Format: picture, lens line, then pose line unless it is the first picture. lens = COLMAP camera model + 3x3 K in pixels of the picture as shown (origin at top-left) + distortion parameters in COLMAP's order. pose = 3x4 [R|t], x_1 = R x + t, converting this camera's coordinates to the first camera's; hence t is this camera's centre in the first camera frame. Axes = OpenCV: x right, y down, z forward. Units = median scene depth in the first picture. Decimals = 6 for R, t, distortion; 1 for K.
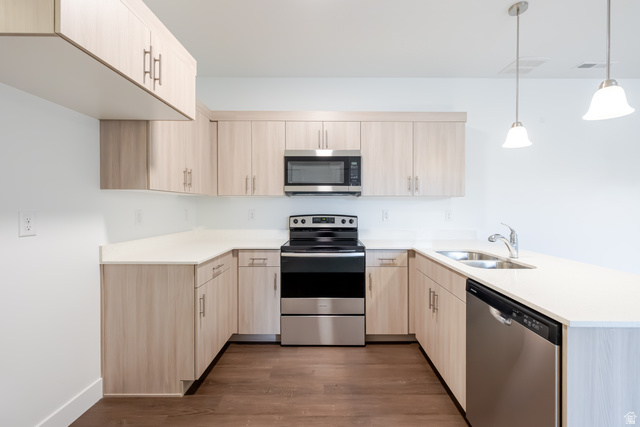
lens RADIAL K [[273.5, 0, 323.0], [0, 273.5, 208.4], [0, 0, 1]] dist [-0.000703, 0.000093]
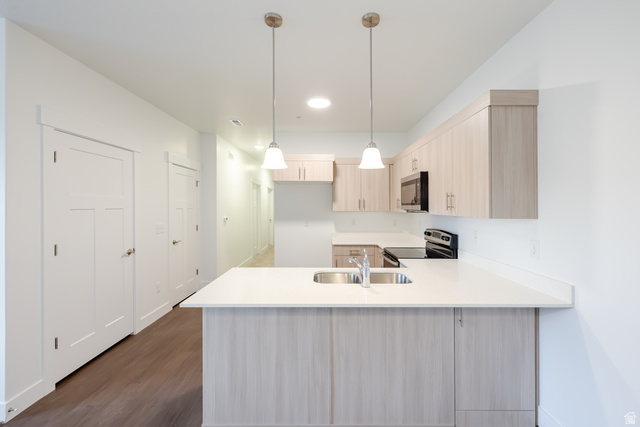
lens RADIAL K [[273.5, 0, 322.6], [0, 273.5, 208.6], [0, 0, 1]] dist [-0.000703, 0.000093]
pose [[0.015103, 0.005432, -0.999871, 1.179830], [-0.004290, 0.999976, 0.005368, -0.069947], [0.999877, 0.004208, 0.015126, 0.576590]]
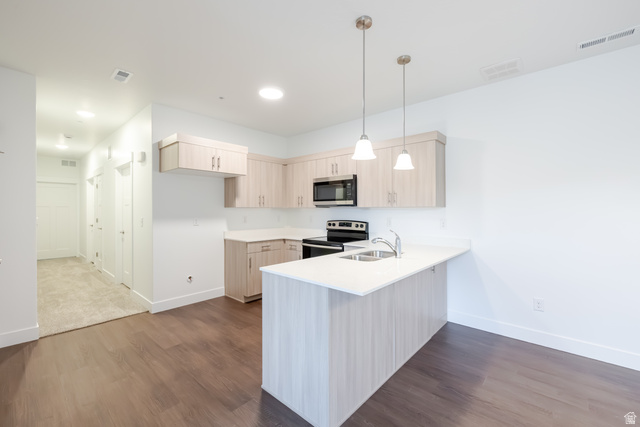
lens RADIAL K [[273.5, 0, 319.9], [0, 273.5, 212.7], [0, 0, 1]] dist [-0.000703, 0.000093]
pose [[0.750000, 0.005657, -0.661414, 0.908147], [-0.001829, 0.999977, 0.006478, -0.027910], [0.661436, -0.003649, 0.749993, -0.150701]]
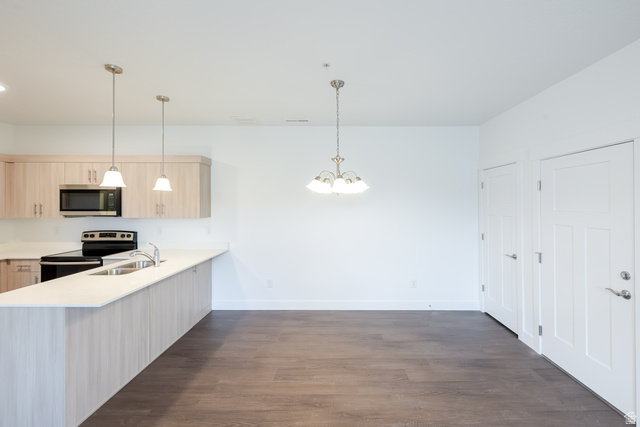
lens RADIAL K [[273.5, 0, 334.0], [0, 273.5, 203.8], [0, 0, 1]] dist [-0.000703, 0.000093]
pose [[0.999833, -0.001528, 0.018230, 1.163699], [0.001645, 0.999978, -0.006397, -0.105512], [-0.018220, 0.006426, 0.999813, -0.367663]]
